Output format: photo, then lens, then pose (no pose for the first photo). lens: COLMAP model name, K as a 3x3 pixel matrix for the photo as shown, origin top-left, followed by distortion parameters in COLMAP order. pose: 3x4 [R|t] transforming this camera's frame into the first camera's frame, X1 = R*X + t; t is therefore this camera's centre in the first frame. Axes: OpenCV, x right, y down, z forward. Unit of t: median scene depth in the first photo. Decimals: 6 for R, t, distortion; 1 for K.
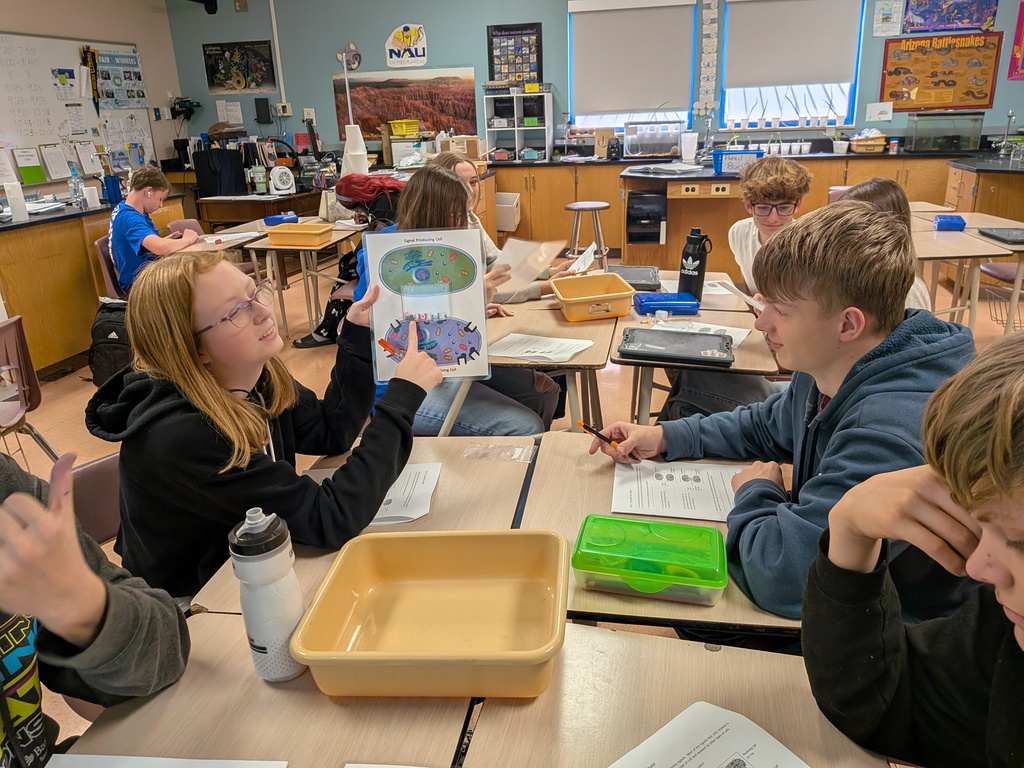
lens RADIAL K [[710.1, 0, 514.1], [0, 710.1, 364.5], [0, 0, 1]] dist [0.107838, -0.085779]
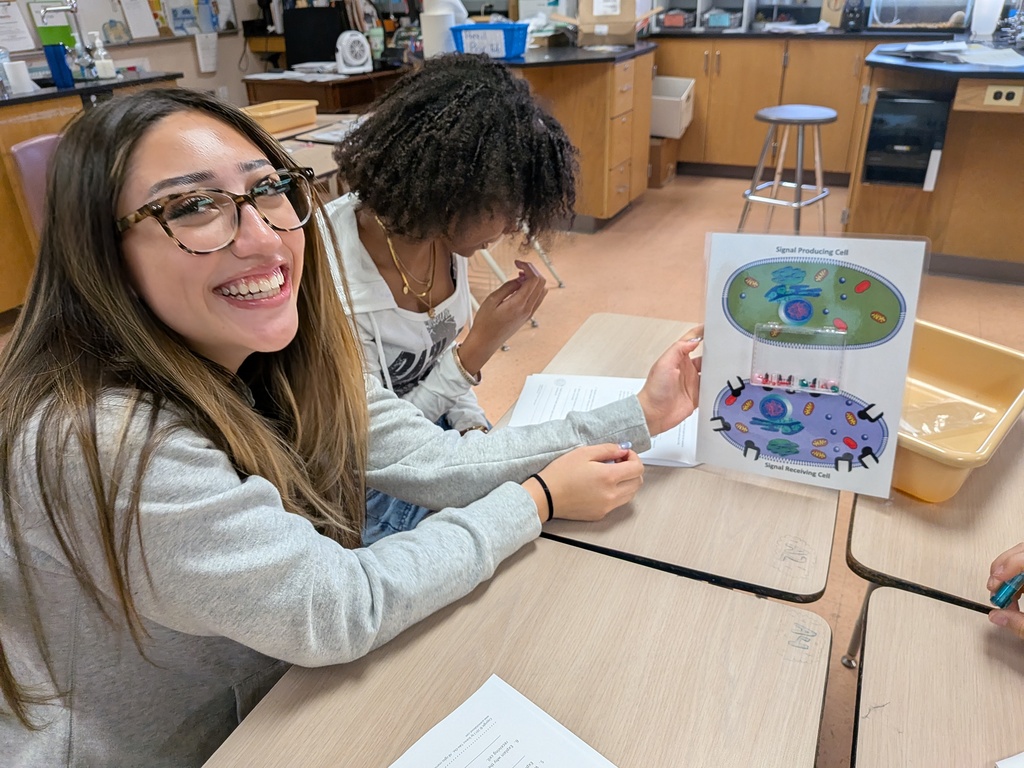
lens RADIAL K [[756.2, 0, 512.0], [0, 756.2, 384.0], [0, 0, 1]] dist [0.008425, -0.001515]
pose [[0.972251, 0.119966, -0.200841, 0.019843], [-0.085189, 0.981116, 0.173648, -0.075378], [0.217880, -0.151720, 0.964111, 0.256759]]
